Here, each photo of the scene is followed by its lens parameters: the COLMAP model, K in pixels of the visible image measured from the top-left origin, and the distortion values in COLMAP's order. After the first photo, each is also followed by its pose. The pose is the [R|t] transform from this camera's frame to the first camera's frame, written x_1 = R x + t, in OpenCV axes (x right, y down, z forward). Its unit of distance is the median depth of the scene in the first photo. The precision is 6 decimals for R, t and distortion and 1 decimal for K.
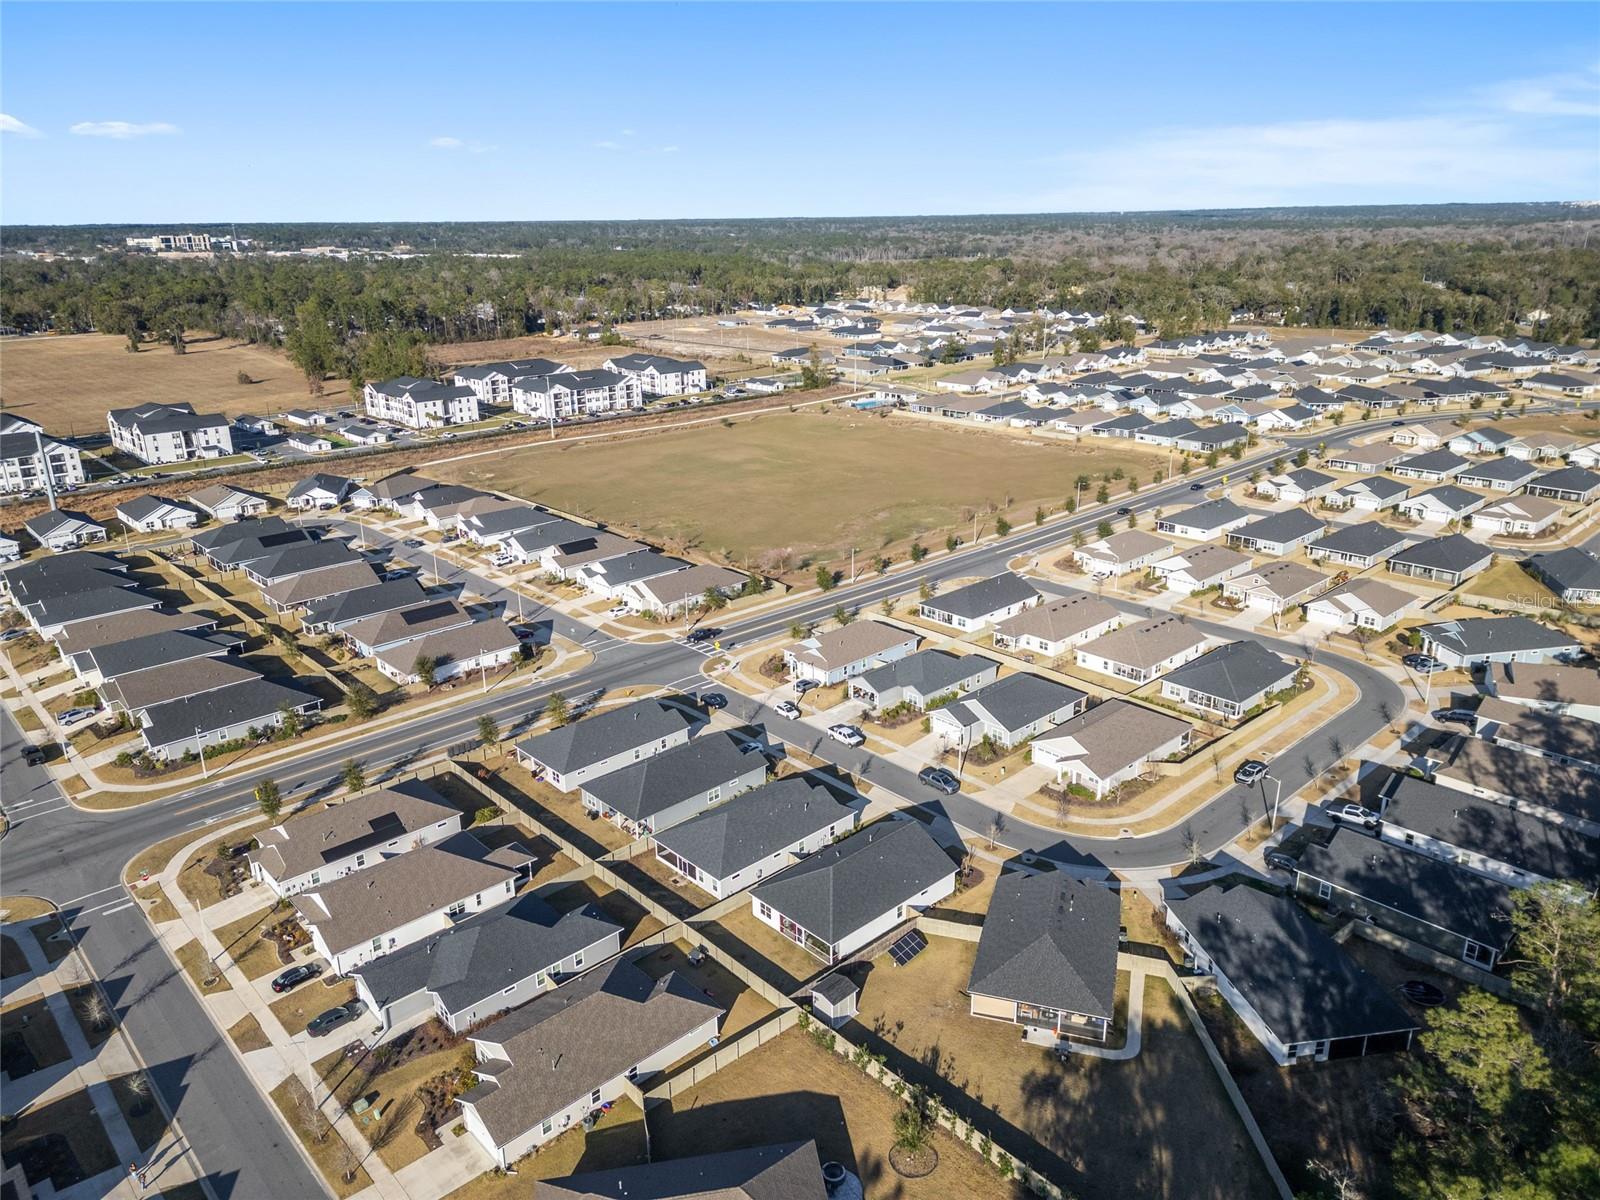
lens RADIAL K [[1115.7, 0, 795.0], [0, 1115.7, 599.1], [0, 0, 1]] dist [0.082239, -0.086820]
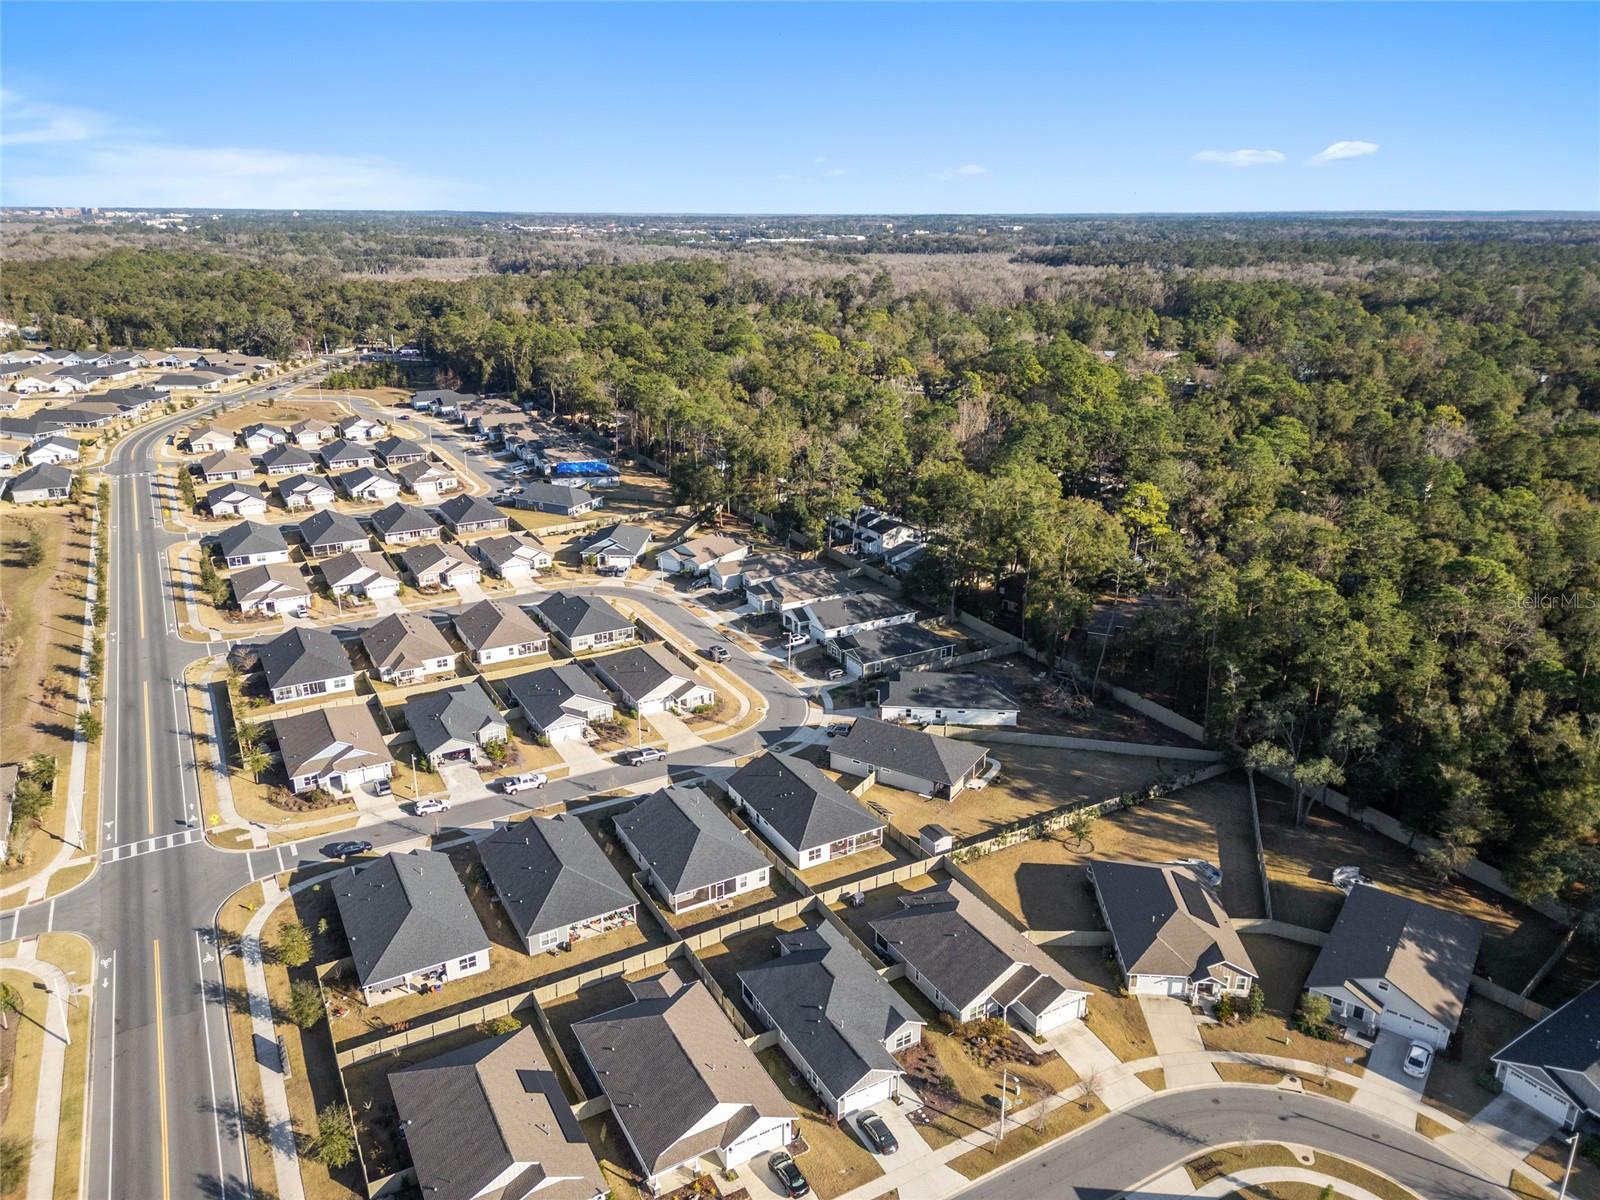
lens RADIAL K [[1111.7, 0, 797.1], [0, 1111.7, 603.6], [0, 0, 1]] dist [0.091859, -0.096254]
pose [[0.230085, -0.307297, 0.923379, -0.733858], [0.307086, 0.923284, 0.230747, -0.169307], [-0.923450, 0.230465, 0.306801, 0.433628]]
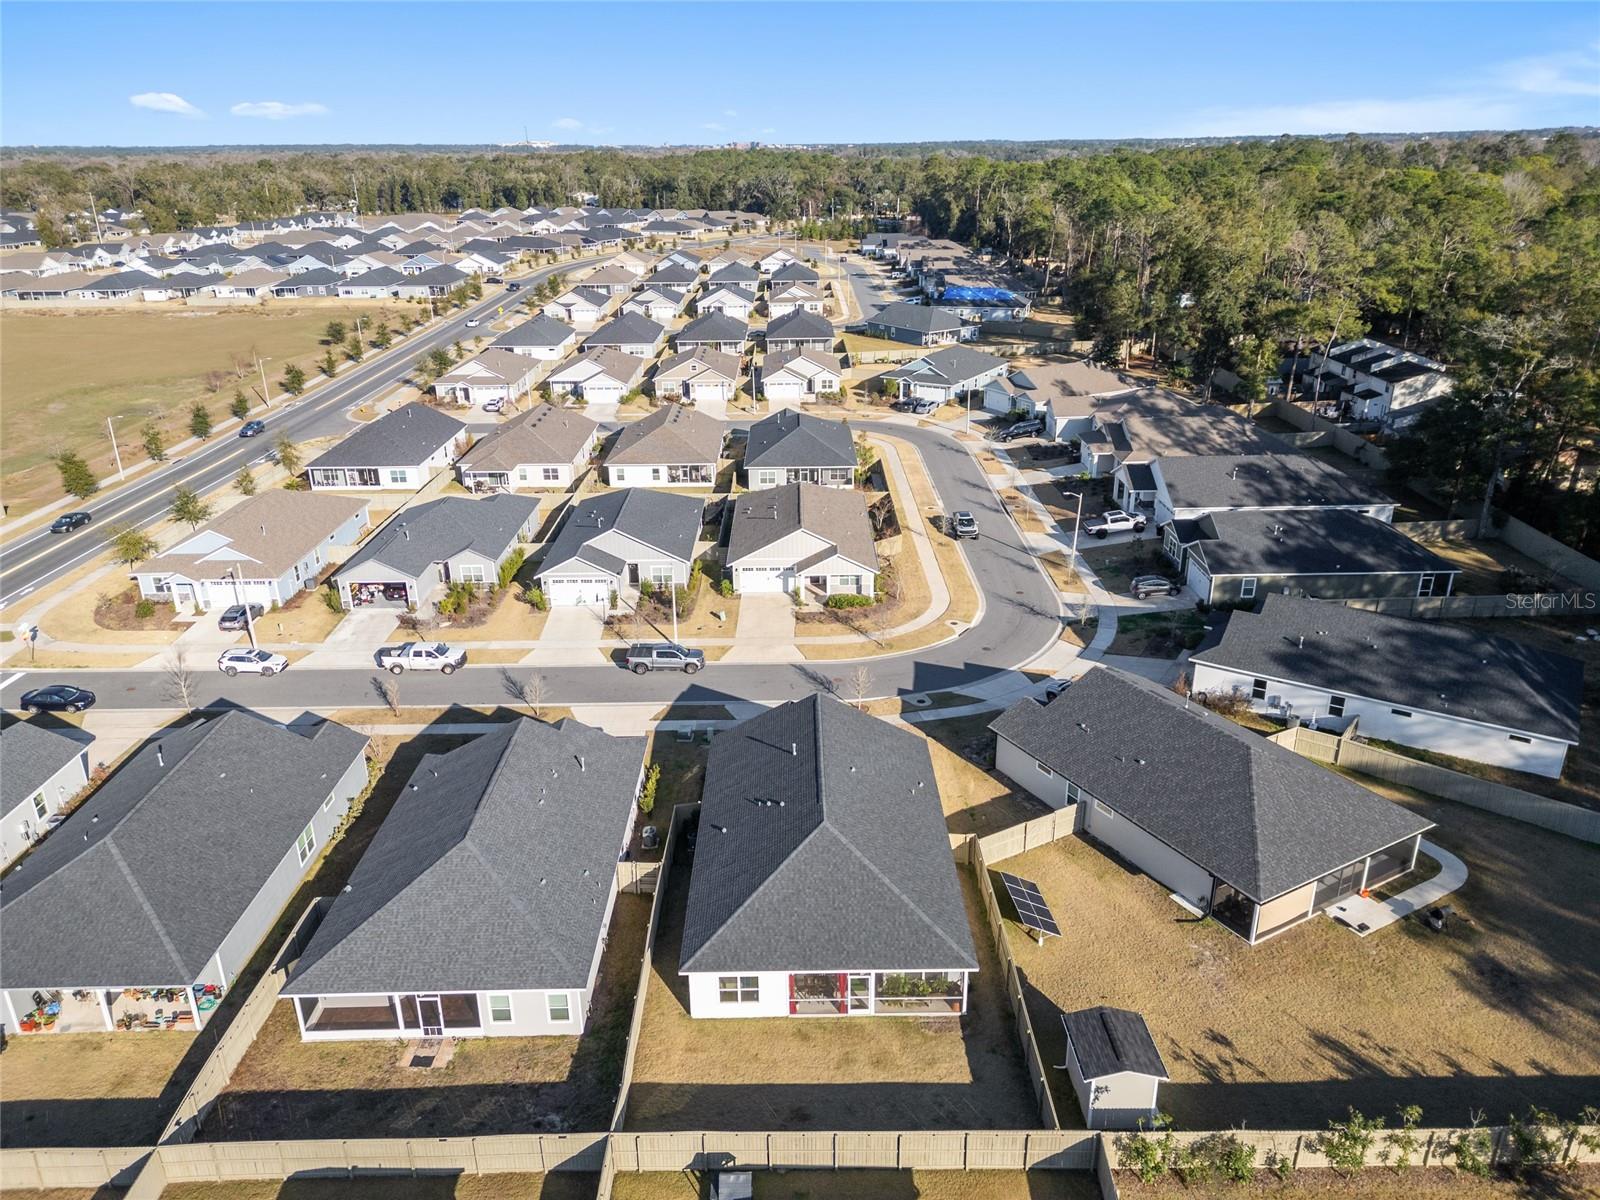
lens RADIAL K [[1115.7, 0, 795.0], [0, 1115.7, 599.1], [0, 0, 1]] dist [0.082239, -0.086820]
pose [[0.676731, -0.269224, 0.685240, -0.184791], [0.239657, 0.960604, 0.140731, 0.062646], [-0.696132, 0.068985, 0.714592, 0.489959]]
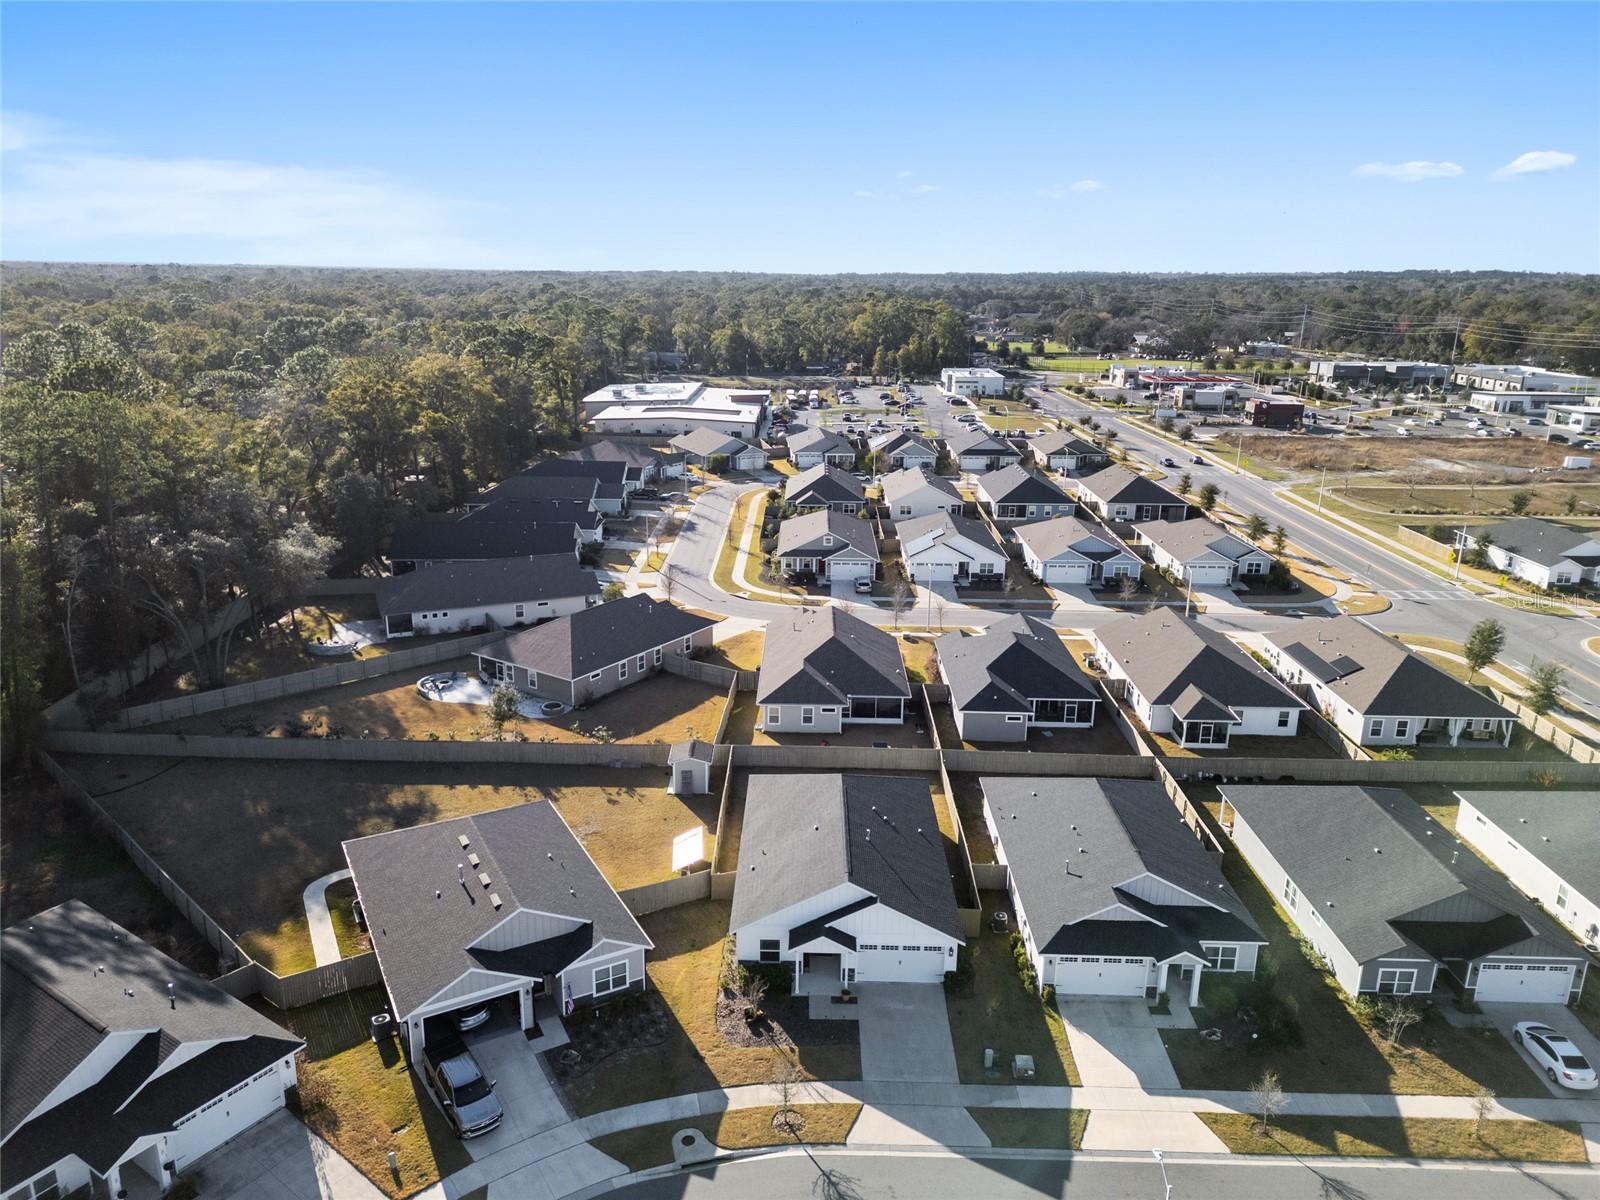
lens RADIAL K [[1115.7, 0, 795.0], [0, 1115.7, 599.1], [0, 0, 1]] dist [0.082239, -0.086820]
pose [[-0.688632, 0.210510, -0.693881, 0.331516], [-0.234054, 0.841178, 0.487481, -0.101105], [0.686297, 0.498101, -0.529992, 0.907727]]
